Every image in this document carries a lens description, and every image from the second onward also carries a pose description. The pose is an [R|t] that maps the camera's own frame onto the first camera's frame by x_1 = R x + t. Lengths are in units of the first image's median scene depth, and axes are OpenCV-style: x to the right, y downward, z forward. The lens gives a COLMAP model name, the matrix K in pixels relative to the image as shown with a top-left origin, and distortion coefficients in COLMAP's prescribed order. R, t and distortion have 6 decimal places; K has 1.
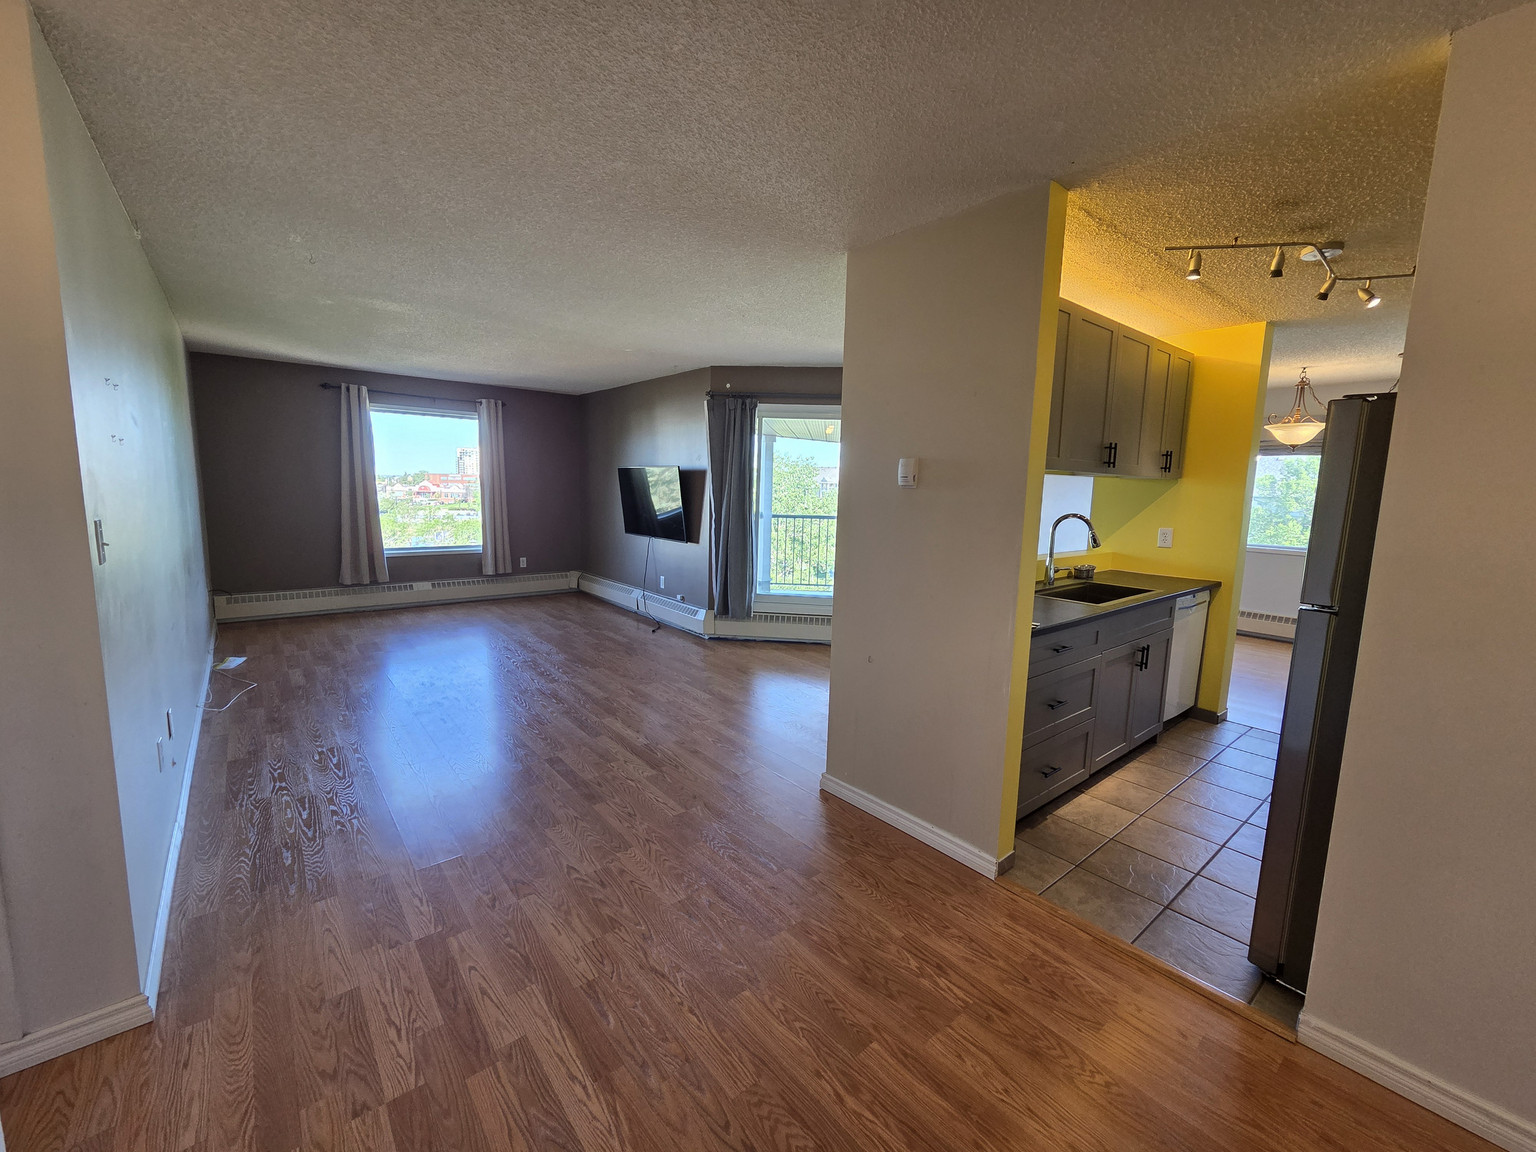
lens RADIAL K [[624.2, 0, 768.1], [0, 624.2, 594.4], [0, 0, 1]] dist [-0.000997, -0.000140]
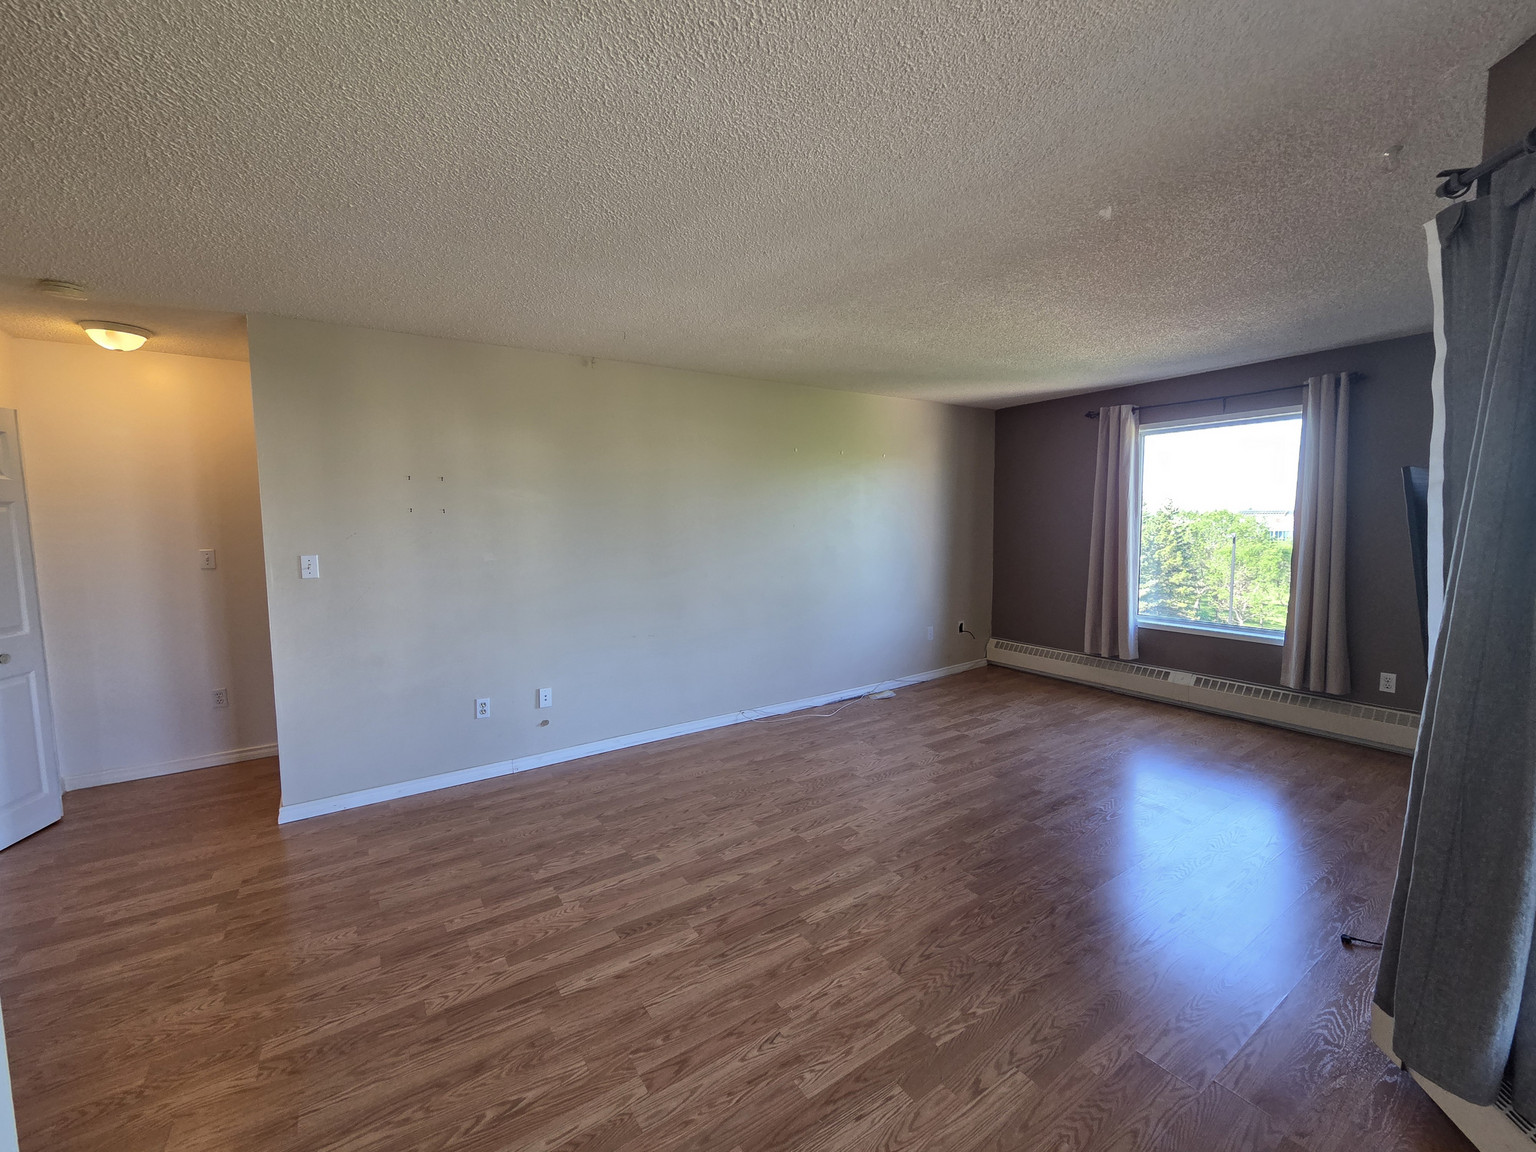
lens RADIAL K [[624.2, 0, 768.1], [0, 624.2, 594.4], [0, 0, 1]] dist [-0.000997, -0.000140]
pose [[-0.097141, 0.095531, -0.990675, 0.248239], [-0.161329, 0.980707, 0.110389, -0.165024], [0.982108, 0.170548, -0.079855, 0.928439]]
